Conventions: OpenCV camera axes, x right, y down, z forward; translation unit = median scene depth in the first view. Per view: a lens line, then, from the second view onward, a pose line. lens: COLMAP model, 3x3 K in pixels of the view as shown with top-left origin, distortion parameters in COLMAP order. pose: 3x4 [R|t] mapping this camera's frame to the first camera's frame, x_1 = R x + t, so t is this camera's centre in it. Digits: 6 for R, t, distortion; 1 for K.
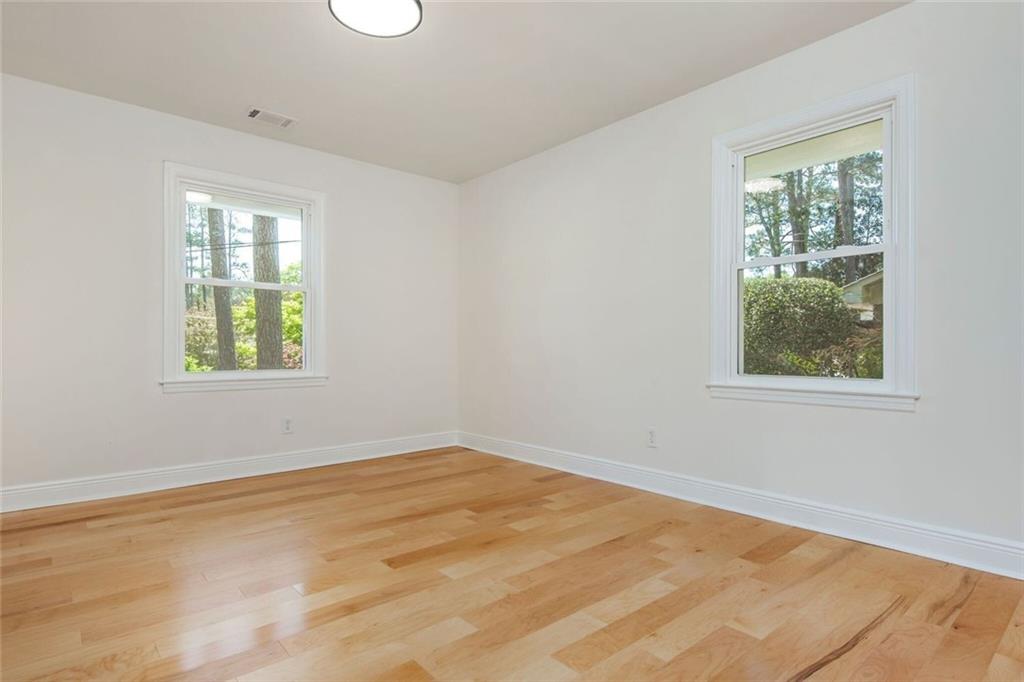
lens RADIAL K [[525.4, 0, 509.1], [0, 525.4, 345.0], [0, 0, 1]] dist [0.003292, -0.000267]
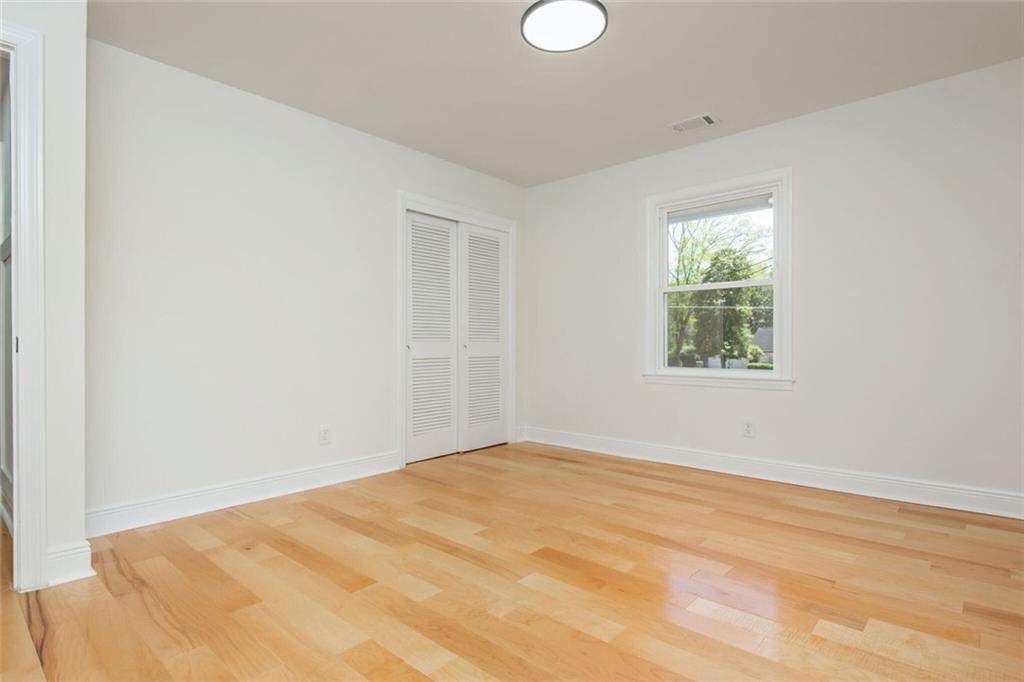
lens RADIAL K [[525.4, 0, 510.8], [0, 525.4, 338.2], [0, 0, 1]] dist [0.003292, -0.000267]
pose [[0.138542, -0.012798, -0.990274, 0.630780], [0.002795, 0.999918, -0.012532, 0.001182], [0.990353, -0.001032, 0.138566, 0.613185]]
